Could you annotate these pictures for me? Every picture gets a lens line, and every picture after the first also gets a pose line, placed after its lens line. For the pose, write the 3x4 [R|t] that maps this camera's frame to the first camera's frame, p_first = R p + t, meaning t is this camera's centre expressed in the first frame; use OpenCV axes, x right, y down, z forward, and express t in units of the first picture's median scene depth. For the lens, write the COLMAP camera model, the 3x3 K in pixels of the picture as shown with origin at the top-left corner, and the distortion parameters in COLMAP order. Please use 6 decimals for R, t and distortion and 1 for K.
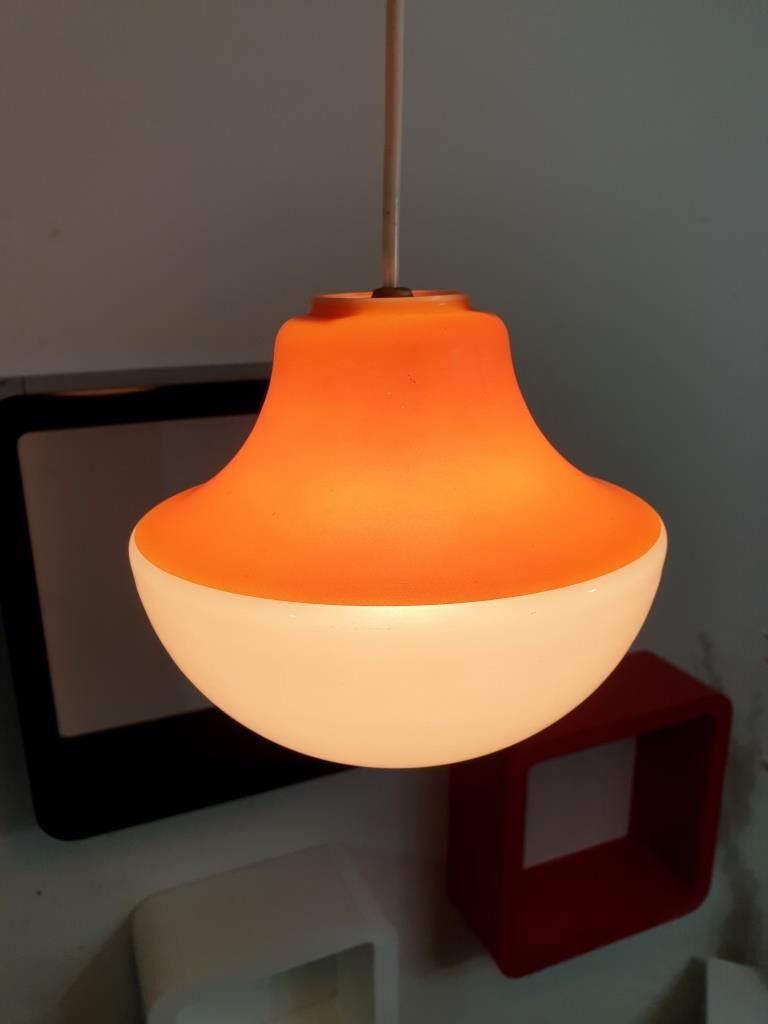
lens RADIAL K [[811.4, 0, 382.0], [0, 811.4, 509.4], [0, 0, 1]] dist [0.005615, -0.002014]
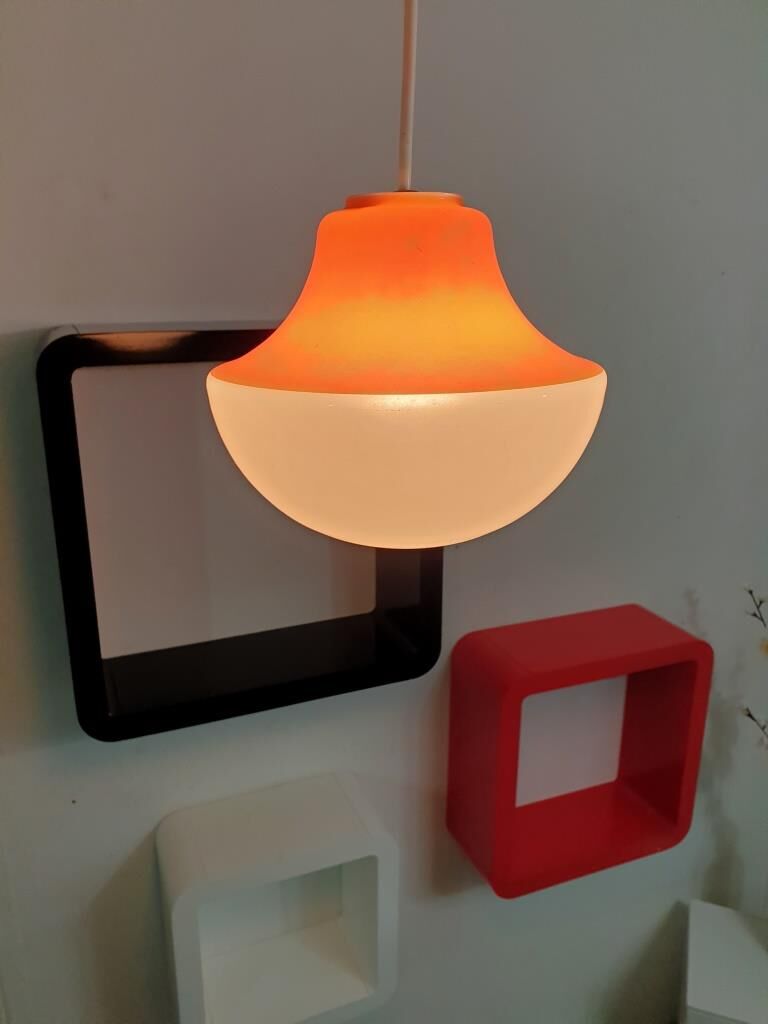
lens RADIAL K [[811.4, 0, 380.1], [0, 811.4, 506.6], [0, 0, 1]] dist [0.005615, -0.002014]
pose [[0.999796, 0.016733, -0.011286, -0.001773], [-0.016796, 0.999843, -0.005580, 0.068366], [0.011191, 0.005768, 0.999921, -0.092916]]
